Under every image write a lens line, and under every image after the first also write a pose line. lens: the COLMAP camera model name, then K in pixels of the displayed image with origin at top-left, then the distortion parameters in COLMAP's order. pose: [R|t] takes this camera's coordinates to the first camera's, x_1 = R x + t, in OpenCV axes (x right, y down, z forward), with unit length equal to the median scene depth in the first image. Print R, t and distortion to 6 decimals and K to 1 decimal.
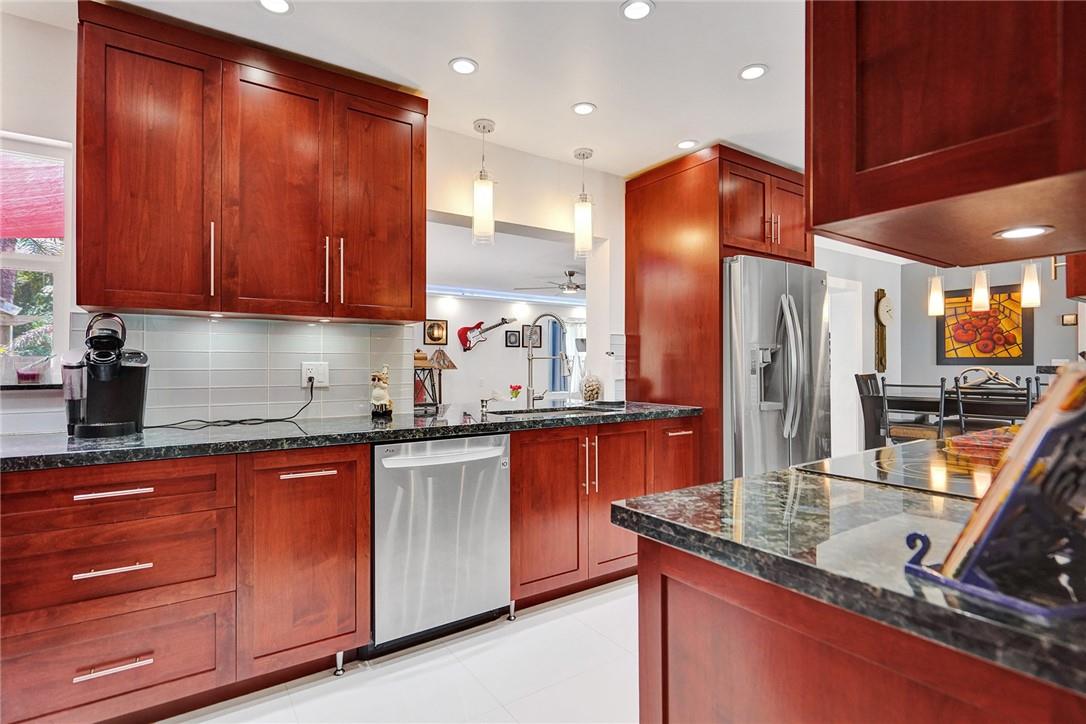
lens RADIAL K [[551.1, 0, 540.0], [0, 551.1, 357.8], [0, 0, 1]] dist [0.000778, 0.001456]
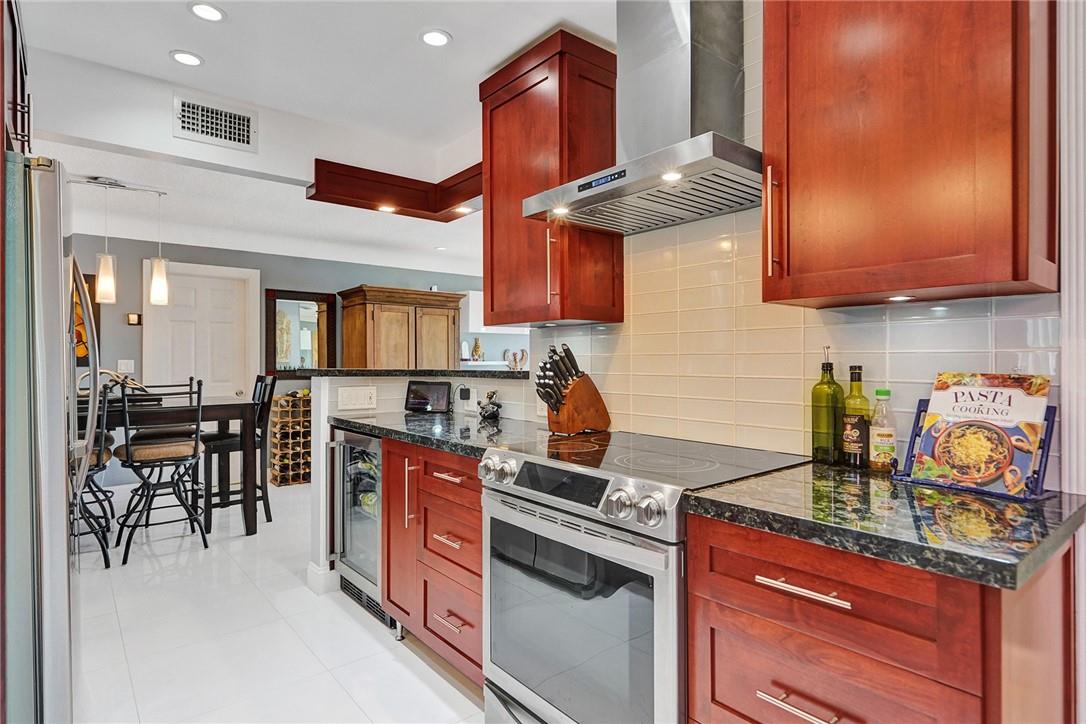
lens RADIAL K [[583.4, 0, 540.8], [0, 583.4, 357.5], [0, 0, 1]] dist [0.000274, -0.001366]
pose [[-0.100633, 0.003504, 0.994917, -0.200629], [-0.010514, 0.999934, -0.004585, -0.005477], [-0.994868, -0.010922, -0.100589, 0.559244]]
